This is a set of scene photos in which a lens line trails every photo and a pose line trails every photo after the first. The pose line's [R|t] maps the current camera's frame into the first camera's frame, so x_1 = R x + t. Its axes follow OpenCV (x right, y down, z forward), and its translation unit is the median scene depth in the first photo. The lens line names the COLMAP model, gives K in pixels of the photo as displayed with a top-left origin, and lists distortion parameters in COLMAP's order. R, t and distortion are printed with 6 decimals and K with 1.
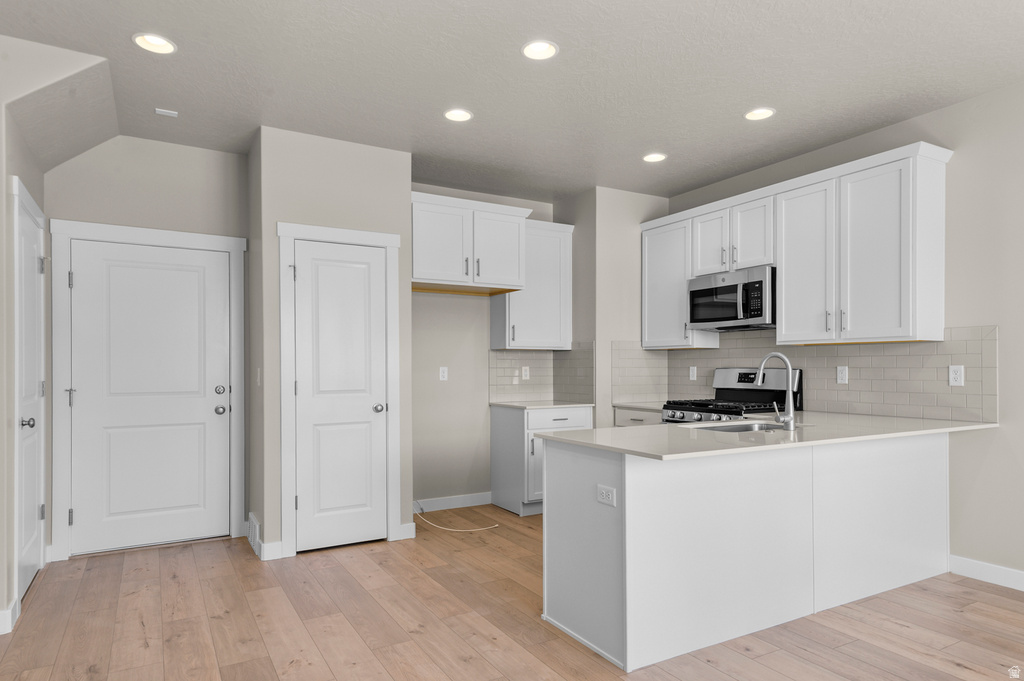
lens RADIAL K [[622.2, 0, 513.7], [0, 622.2, 367.2], [0, 0, 1]] dist [0.023062, 0.000902]
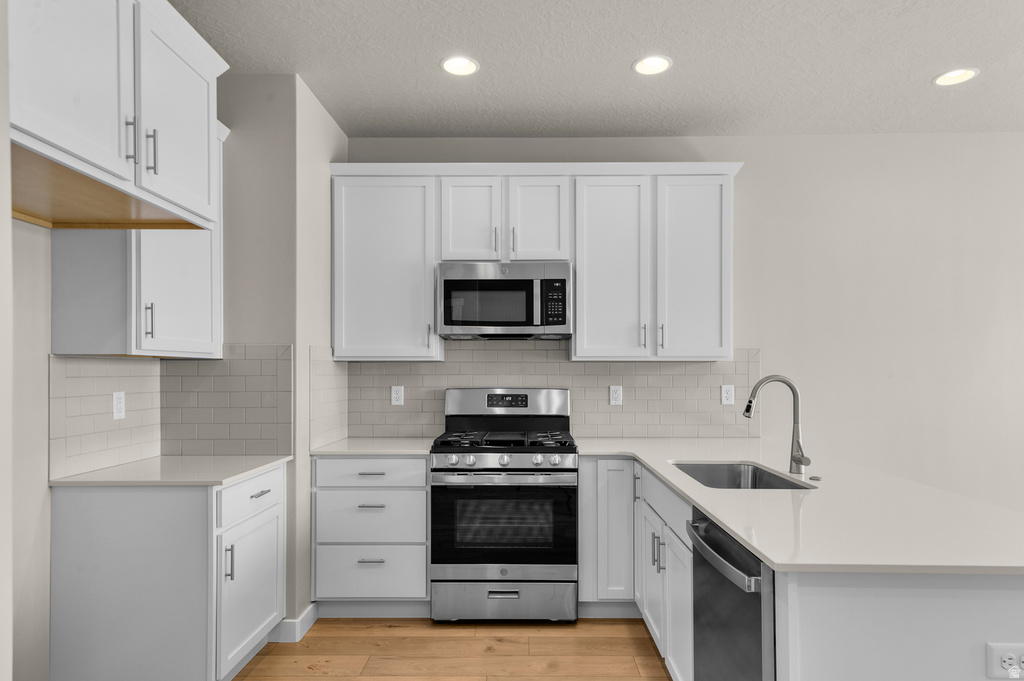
lens RADIAL K [[622.2, 0, 513.7], [0, 622.2, 367.2], [0, 0, 1]] dist [0.023062, 0.000902]
pose [[0.513503, 0.006565, 0.858062, -0.305922], [0.000496, 0.999968, -0.007948, -0.020315], [-0.858087, 0.004507, 0.513484, 0.637052]]
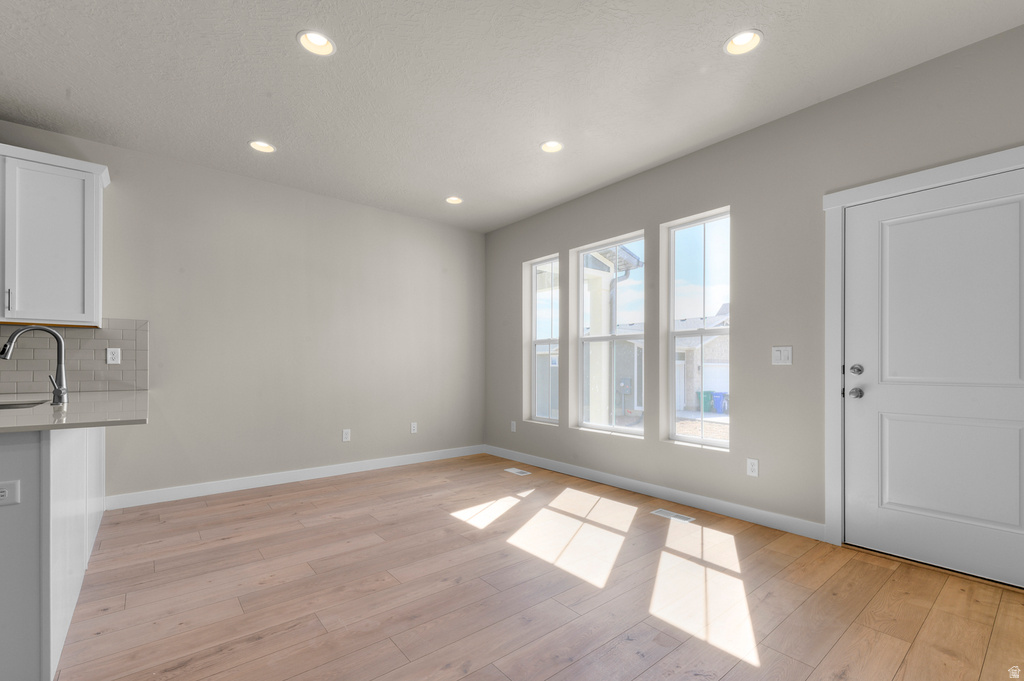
lens RADIAL K [[446.6, 0, 519.9], [0, 446.6, 364.4], [0, 0, 1]] dist [-0.000003, 0.000257]
pose [[-0.162406, 0.005845, 0.986707, -0.279718], [0.000796, 0.999983, -0.005793, 0.030243], [-0.986724, -0.000156, -0.162408, 0.267587]]
